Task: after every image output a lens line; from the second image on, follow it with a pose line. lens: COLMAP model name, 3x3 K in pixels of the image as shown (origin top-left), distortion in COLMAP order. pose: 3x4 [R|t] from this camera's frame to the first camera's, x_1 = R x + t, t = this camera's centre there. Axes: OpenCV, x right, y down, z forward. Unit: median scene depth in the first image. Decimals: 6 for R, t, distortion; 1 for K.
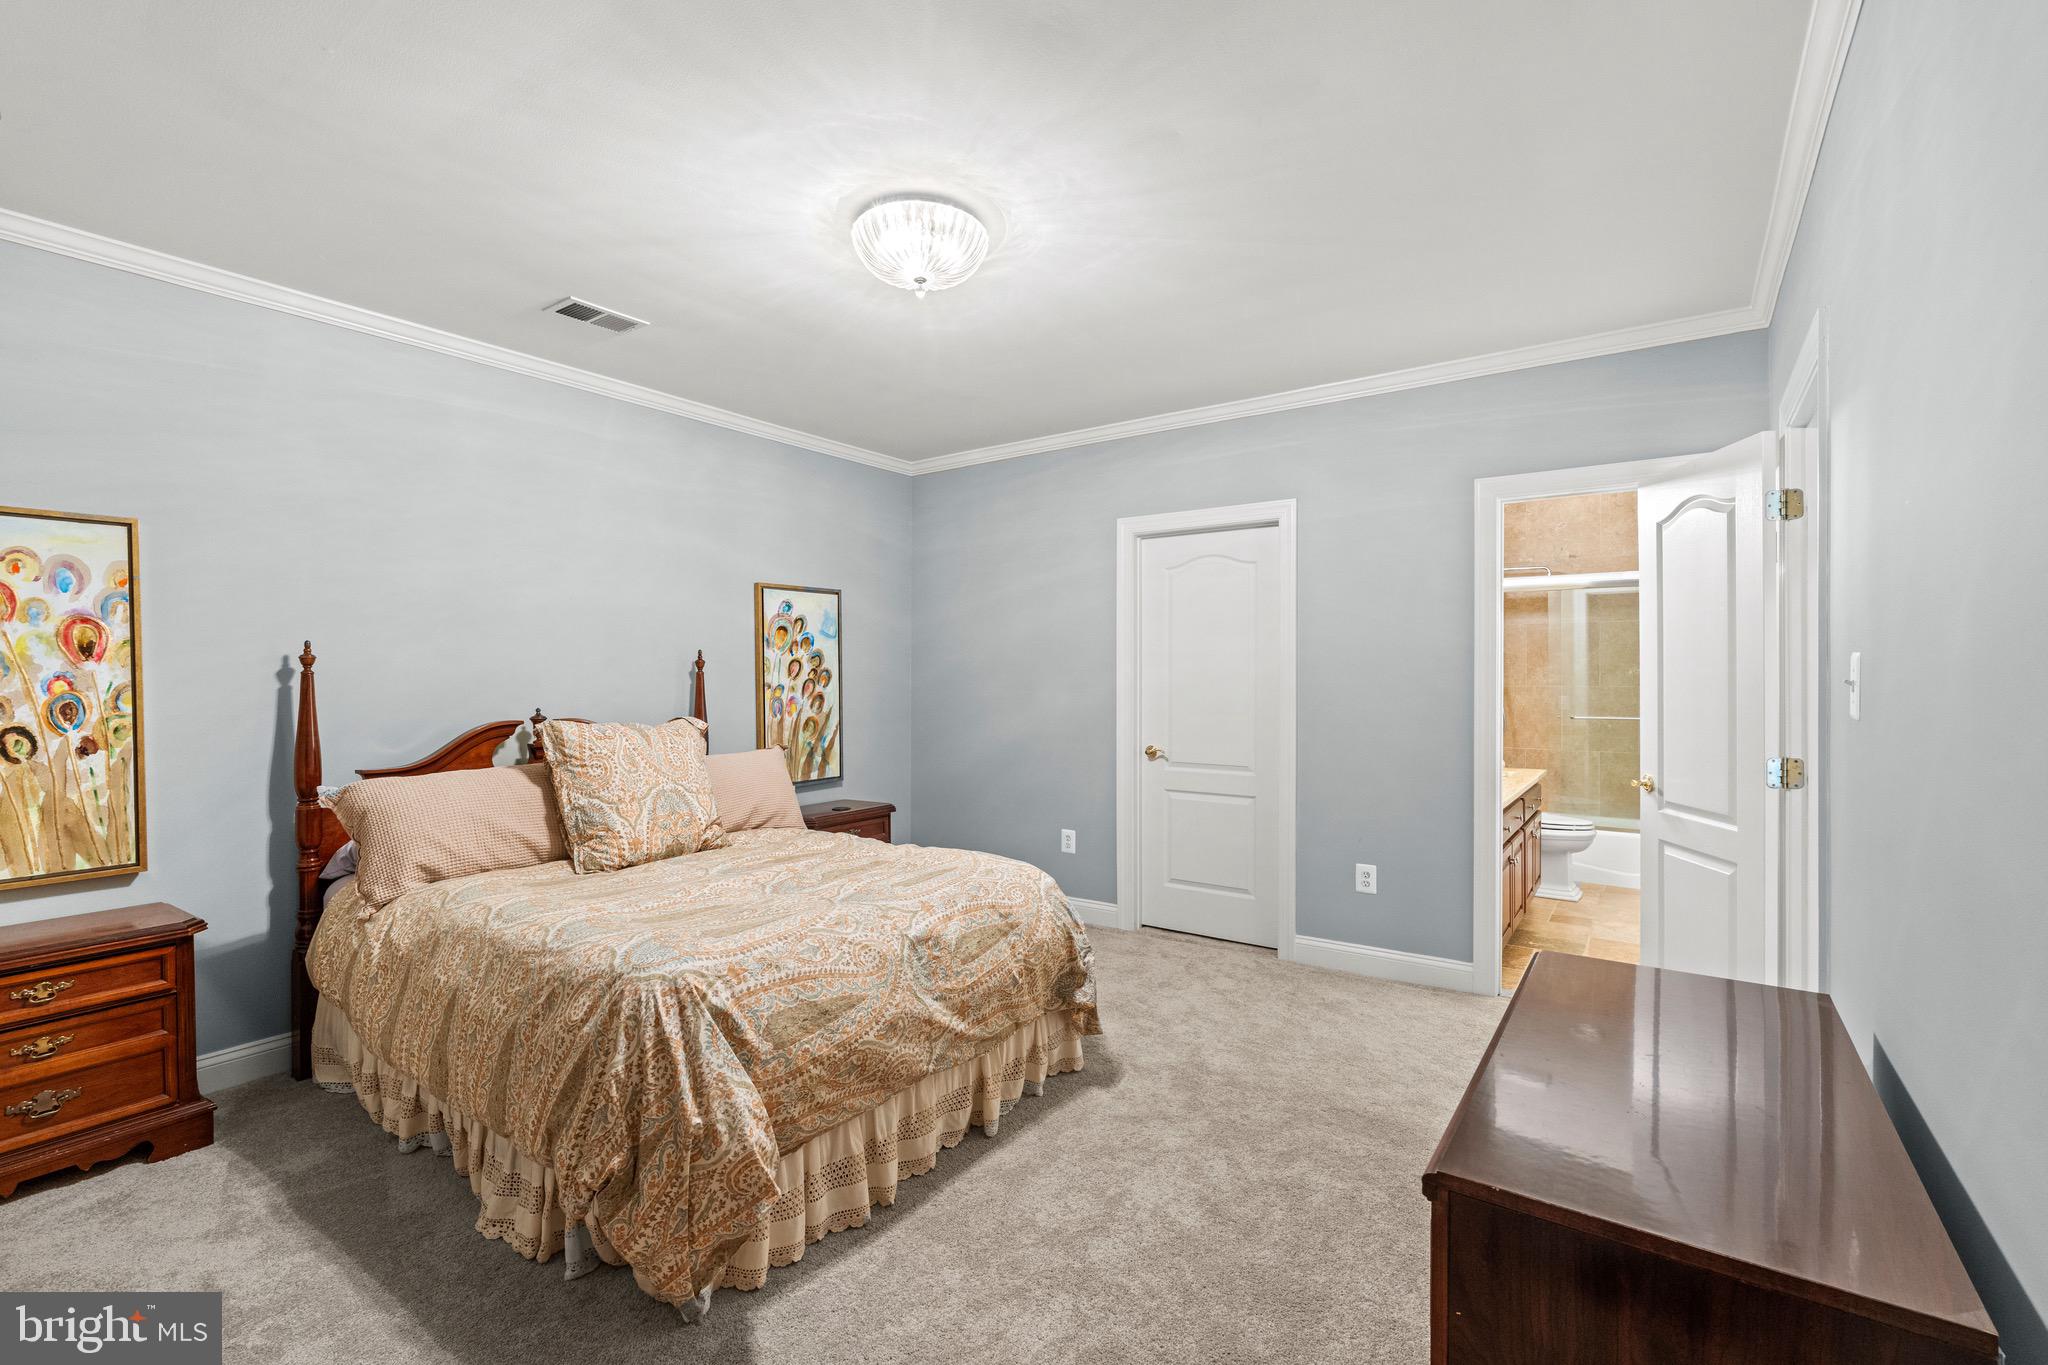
lens RADIAL K [[905.1, 0, 1024.0], [0, 905.1, 682.5], [0, 0, 1]] dist [-0.003741, -0.000306]
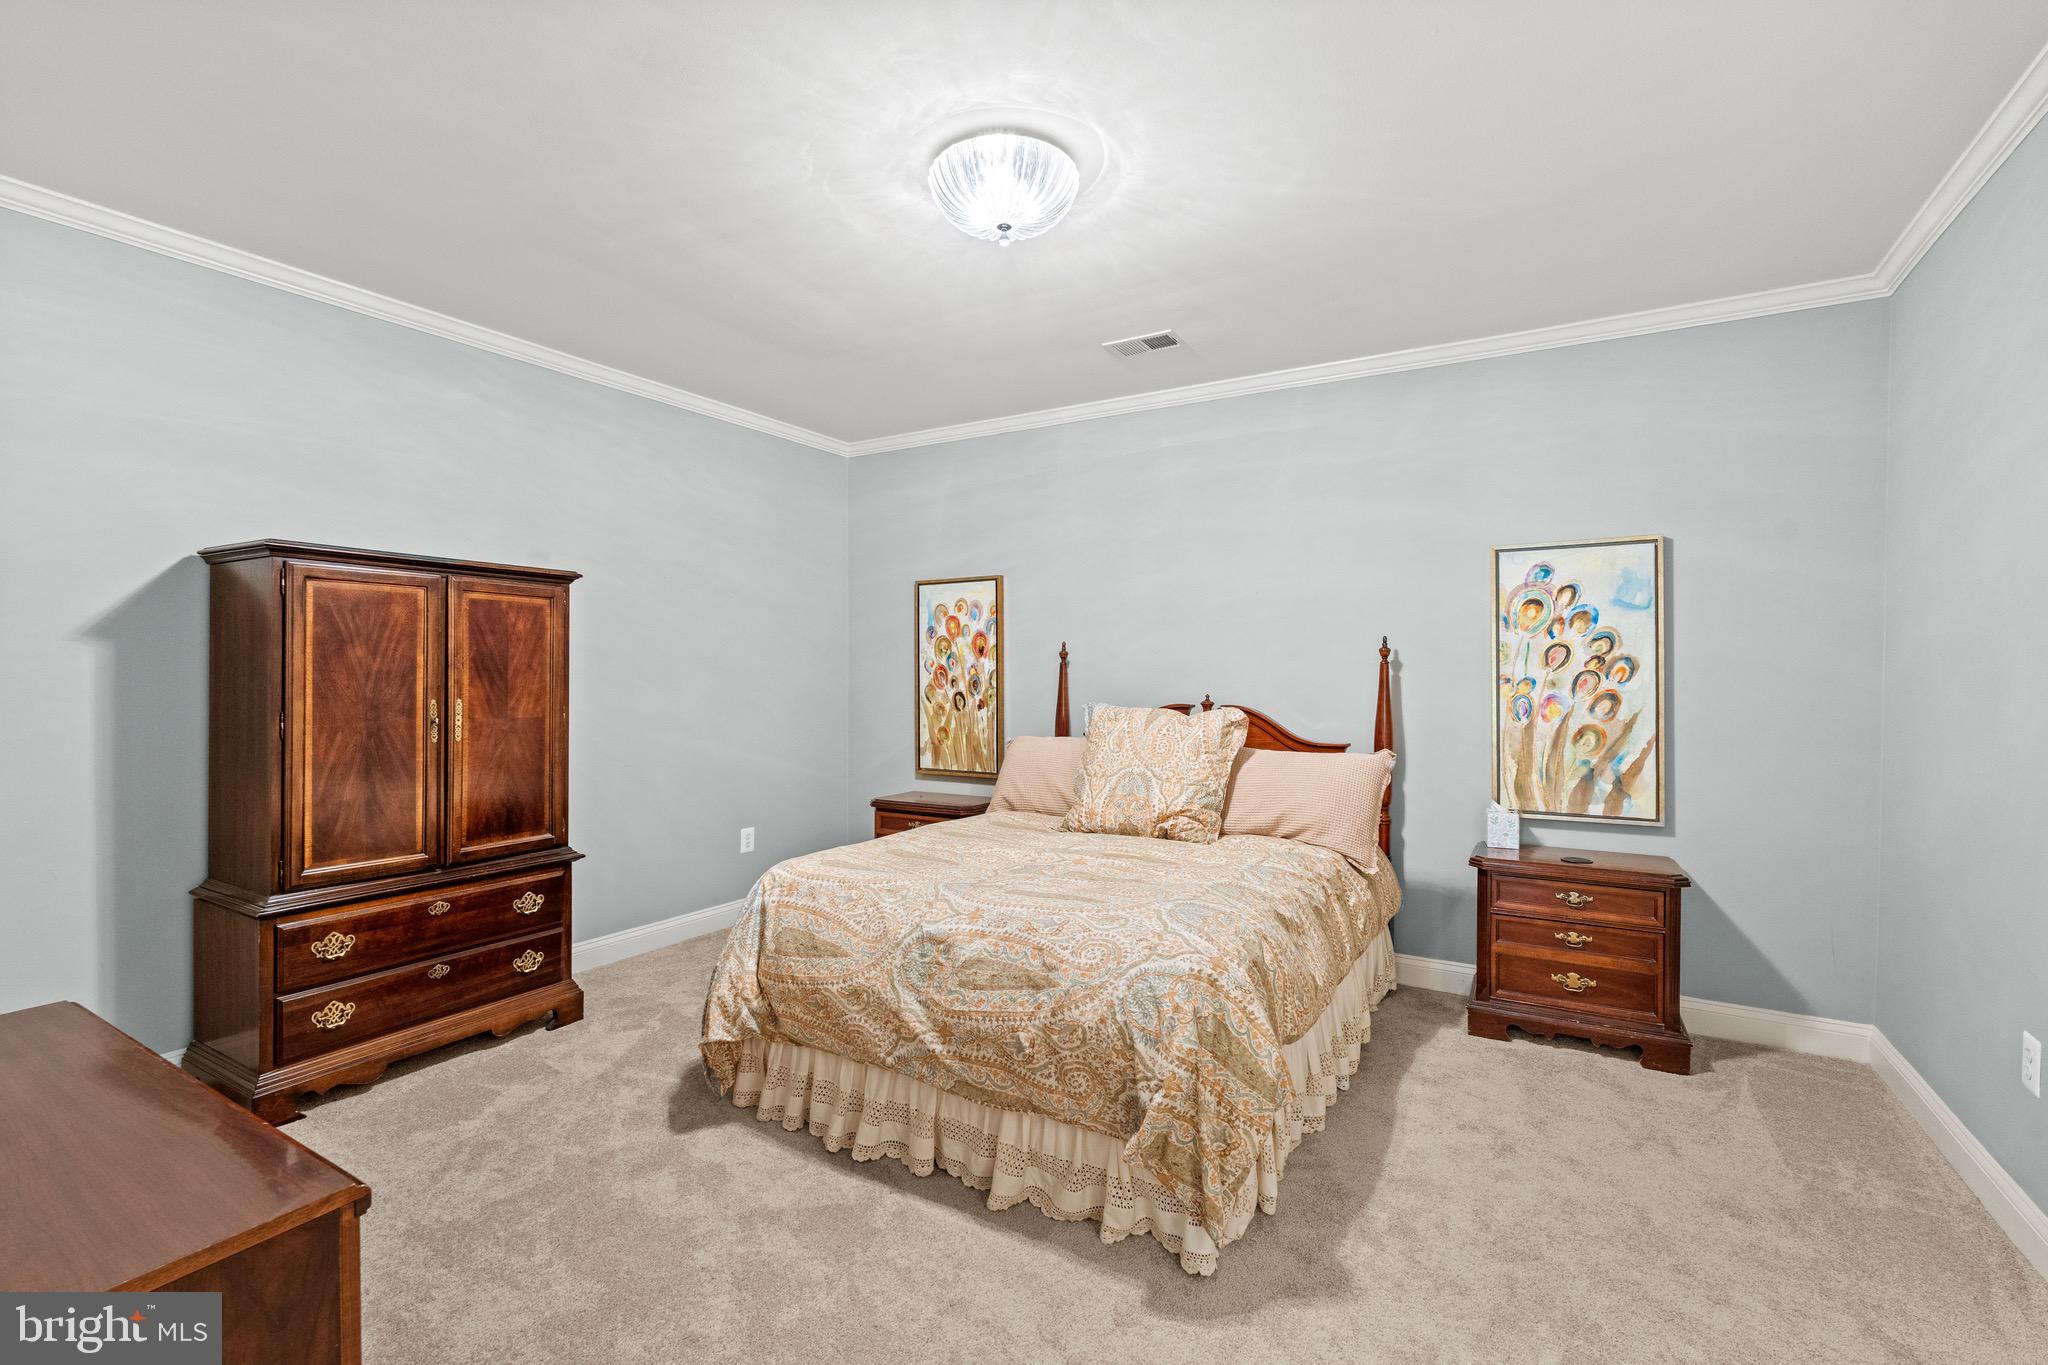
lens RADIAL K [[905.1, 0, 1024.0], [0, 905.1, 682.5], [0, 0, 1]] dist [-0.003741, -0.000306]
pose [[0.083931, 0.018767, -0.996295, 0.699546], [-0.008061, 0.999803, 0.018154, -0.006207], [0.996439, 0.006508, 0.084066, 0.832426]]
